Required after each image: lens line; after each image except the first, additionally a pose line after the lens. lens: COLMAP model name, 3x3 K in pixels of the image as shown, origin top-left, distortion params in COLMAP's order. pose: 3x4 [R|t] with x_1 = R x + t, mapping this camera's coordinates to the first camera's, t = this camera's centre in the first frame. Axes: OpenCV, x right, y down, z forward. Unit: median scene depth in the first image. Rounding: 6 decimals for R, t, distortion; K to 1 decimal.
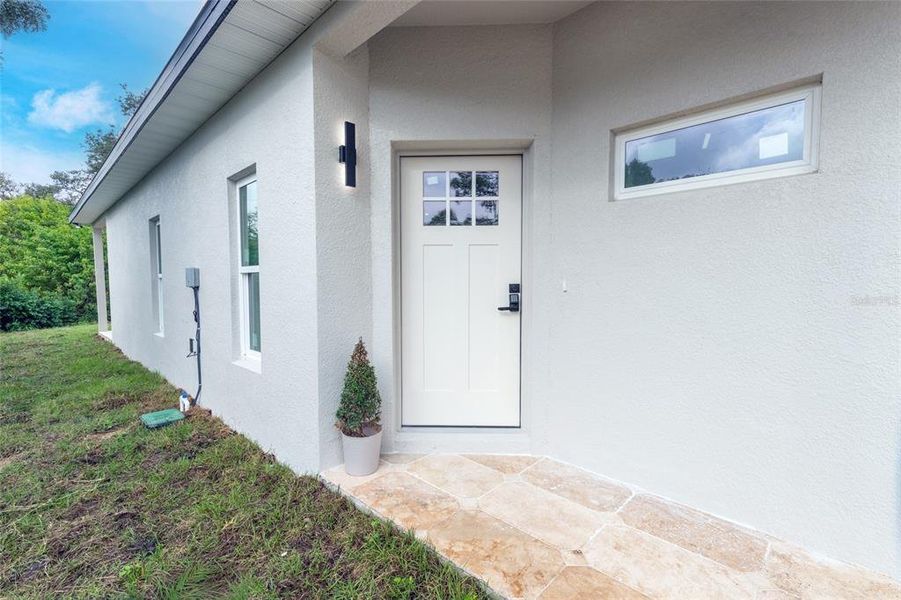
lens RADIAL K [[408.0, 0, 451.3], [0, 408.0, 298.7], [0, 0, 1]] dist [0.004204, -0.001228]
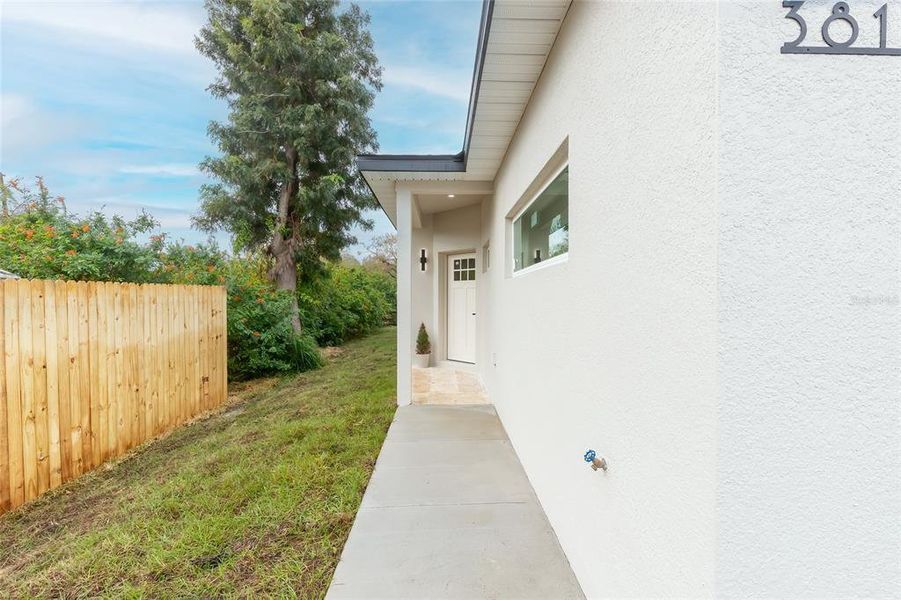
lens RADIAL K [[408.0, 0, 450.0], [0, 408.0, 292.5], [0, 0, 1]] dist [0.004204, -0.001228]
pose [[0.698769, -0.010614, -0.715269, 1.763677], [-0.027308, 0.998765, -0.041499, 0.002940], [0.714826, 0.048531, 0.697616, -0.812465]]
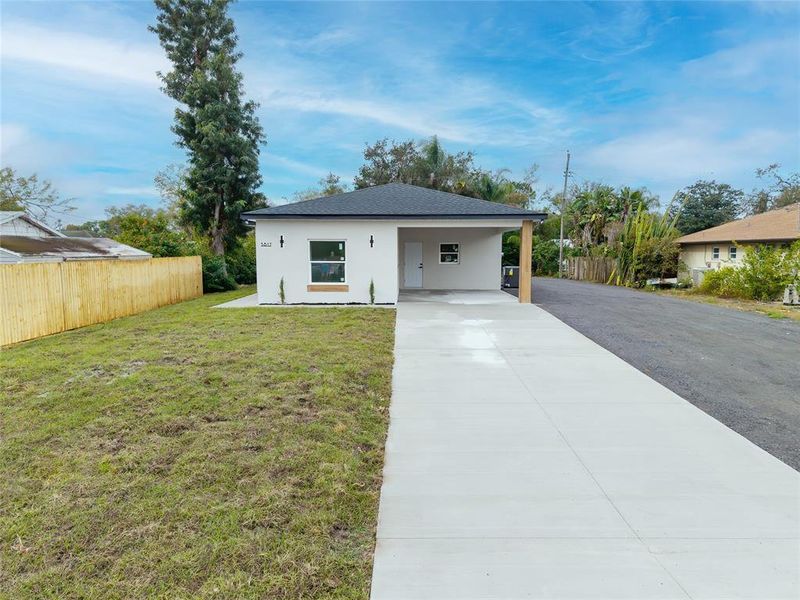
lens RADIAL K [[561.4, 0, 399.5], [0, 561.4, 298.1], [0, 0, 1]] dist [0.022794, -0.003688]
pose [[0.660638, 0.061075, -0.748216, 7.696985], [-0.027289, 0.997980, 0.057368, -0.017775], [0.750209, -0.017482, 0.660970, -3.507855]]
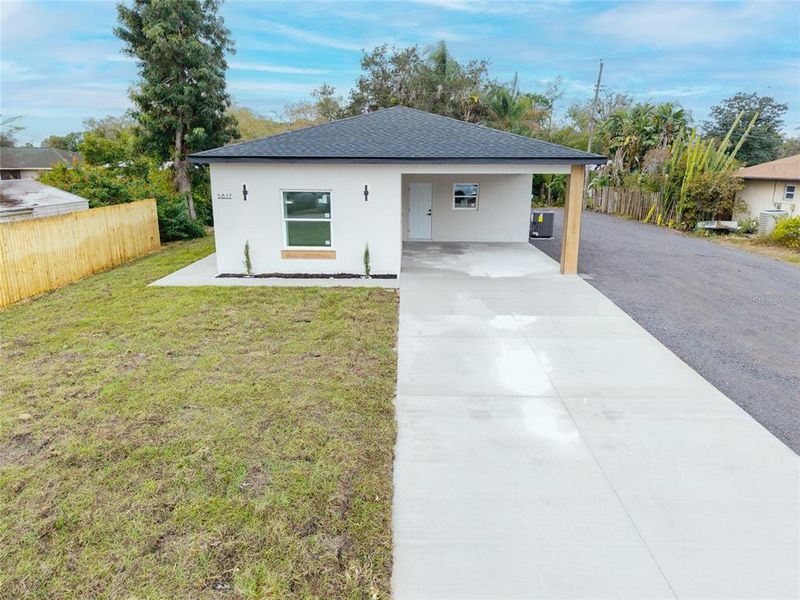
lens RADIAL K [[561.4, 0, 400.9], [0, 561.4, 280.4], [0, 0, 1]] dist [0.022794, -0.003688]
pose [[0.660688, 0.154153, -0.734662, 6.447811], [-0.028554, 0.983140, 0.180612, -0.428972], [0.750117, -0.098351, 0.653950, -2.452665]]
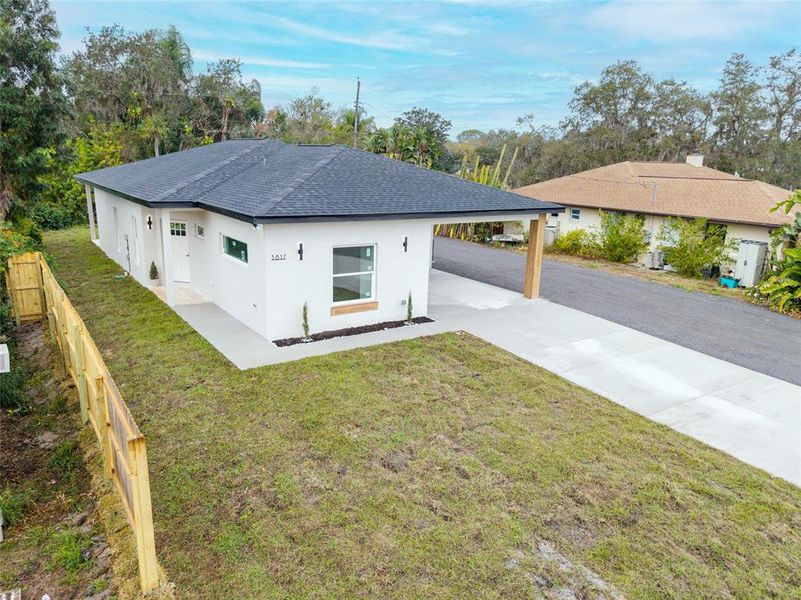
lens RADIAL K [[607.5, 0, 398.9], [0, 607.5, 298.3], [0, 0, 1]] dist [0.029814, 0.001662]
pose [[0.976533, 0.079839, -0.200022, 3.673445], [-0.039849, 0.979694, 0.196498, -0.894326], [0.211649, -0.183916, 0.959885, -4.858925]]
